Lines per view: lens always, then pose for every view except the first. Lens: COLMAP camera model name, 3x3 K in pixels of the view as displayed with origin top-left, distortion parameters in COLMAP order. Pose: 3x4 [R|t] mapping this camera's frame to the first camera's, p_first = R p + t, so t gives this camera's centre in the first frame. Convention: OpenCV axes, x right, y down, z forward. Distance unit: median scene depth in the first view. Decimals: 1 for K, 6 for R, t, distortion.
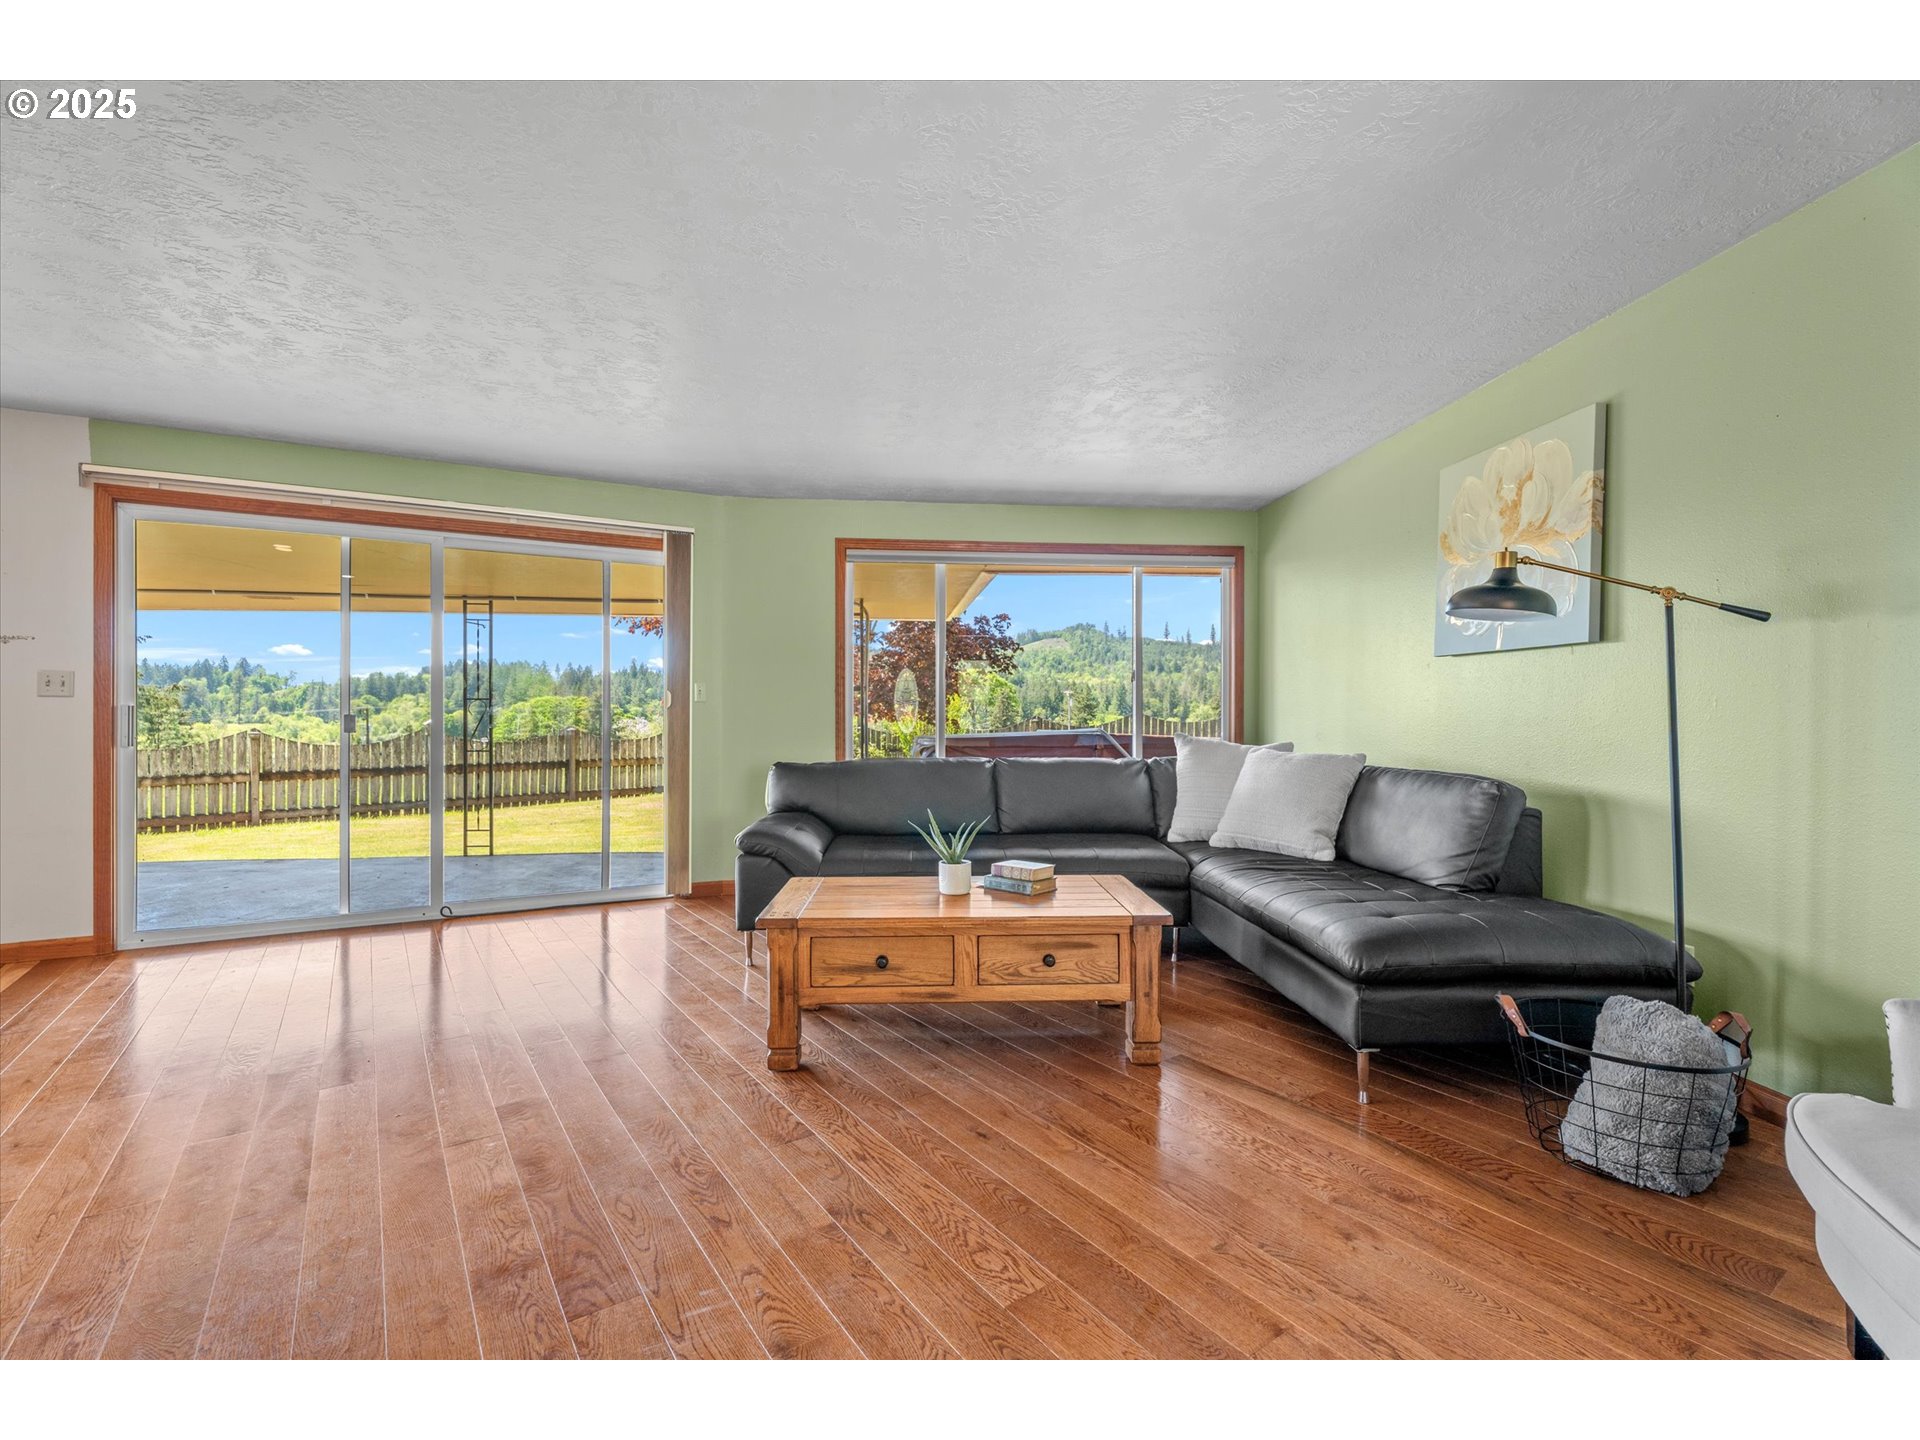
lens RADIAL K [[857.4, 0, 957.3], [0, 857.4, 727.2], [0, 0, 1]] dist [0.000942, 0.000156]
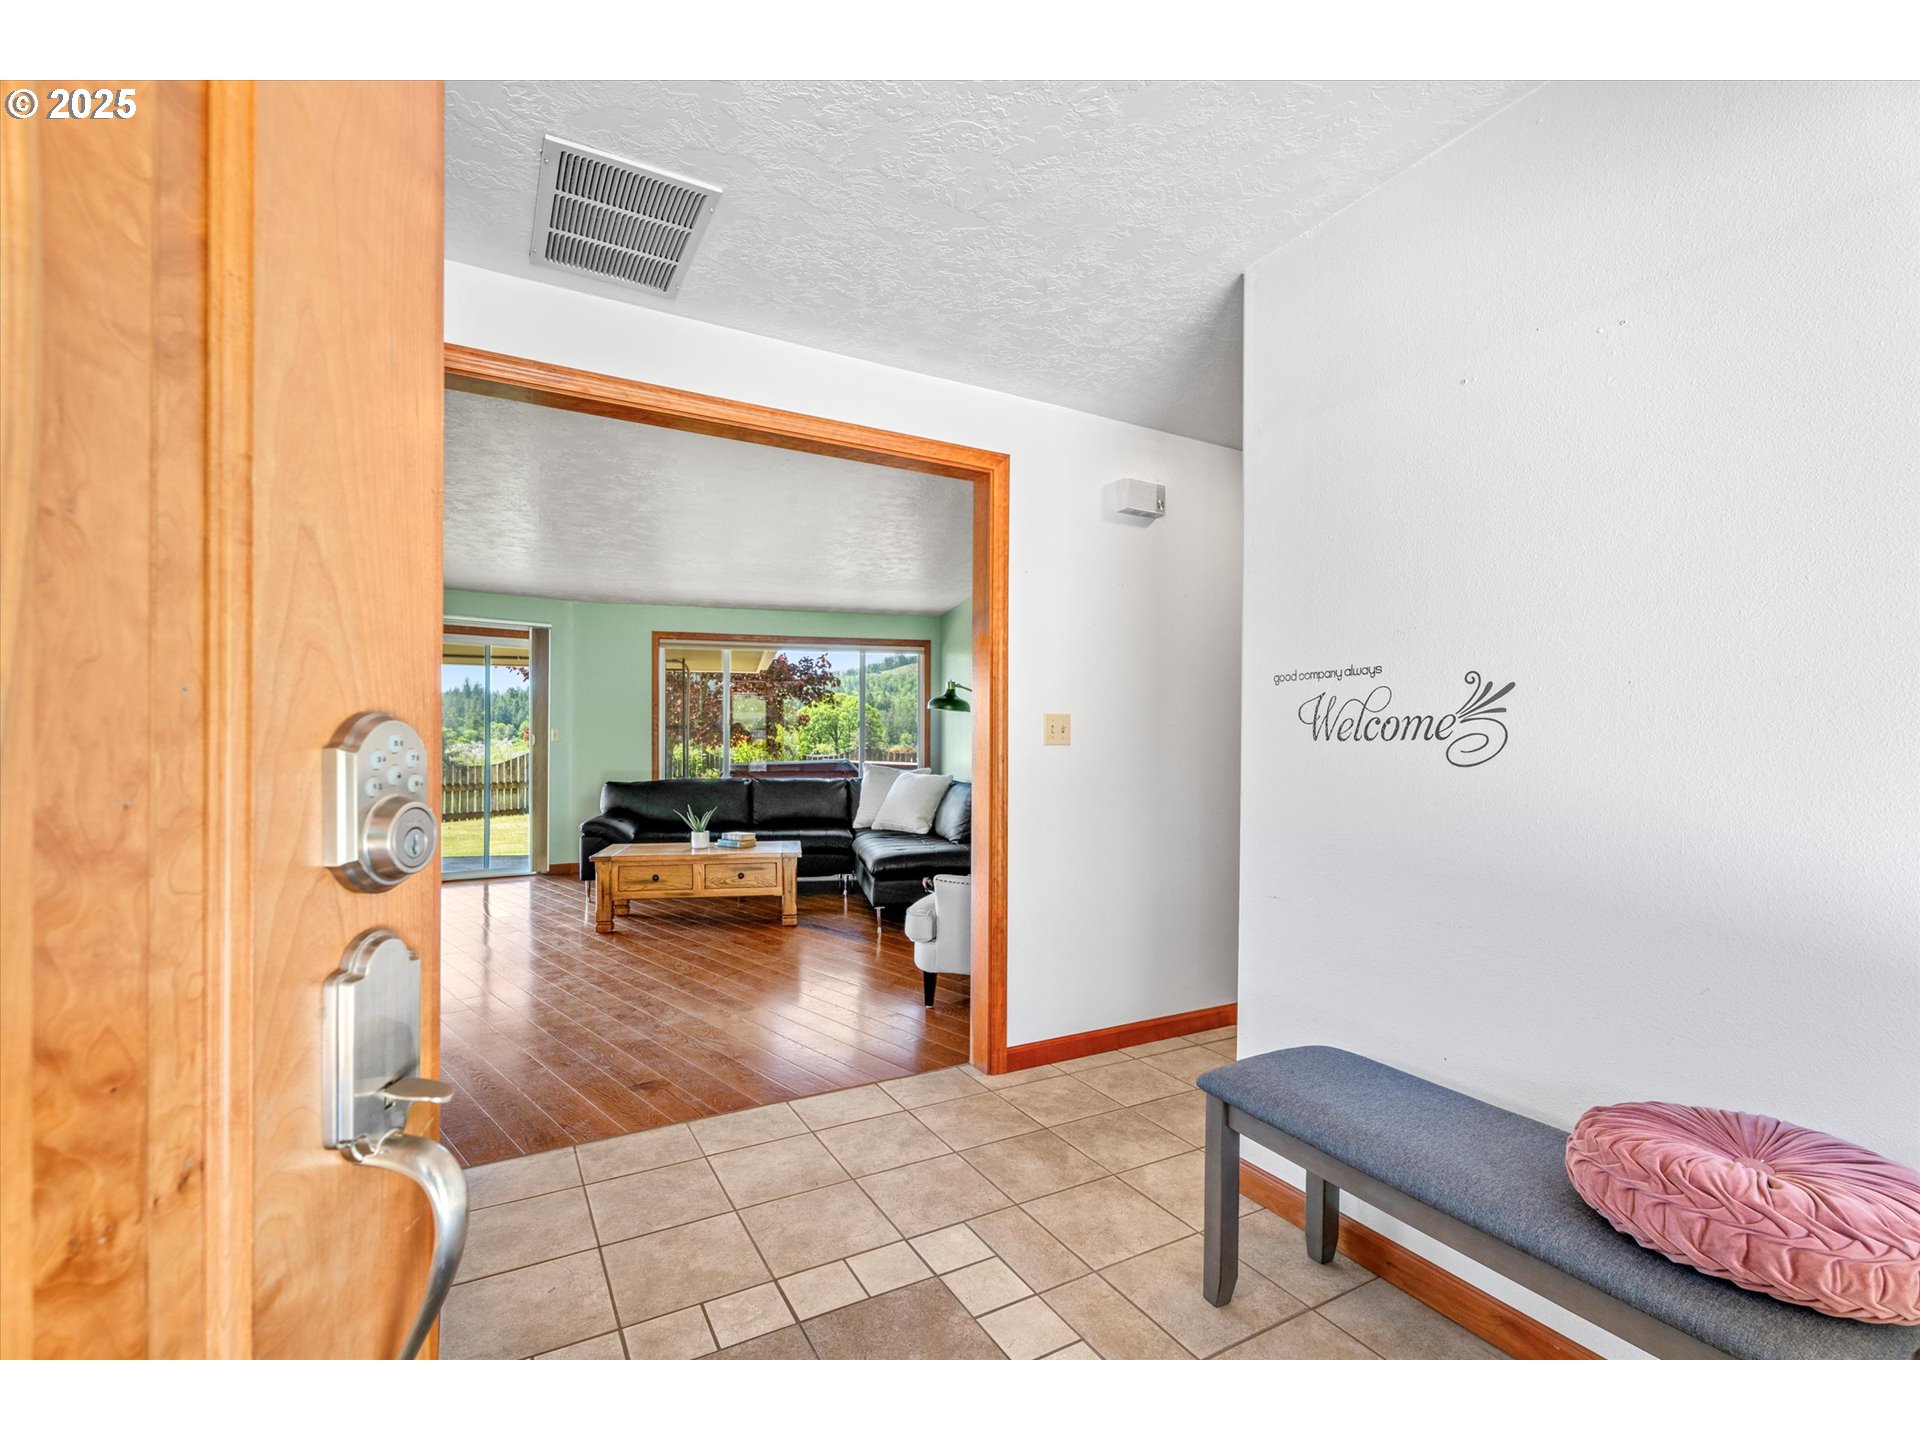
lens RADIAL K [[861.2, 0, 960.4], [0, 861.2, 751.1], [0, 0, 1]] dist [0.000174, 0.000050]
pose [[0.987473, 0.001002, 0.157783, 0.197388], [-0.000851, 0.999999, -0.001030, -0.015701], [-0.157783, 0.000883, 0.987473, -0.734265]]
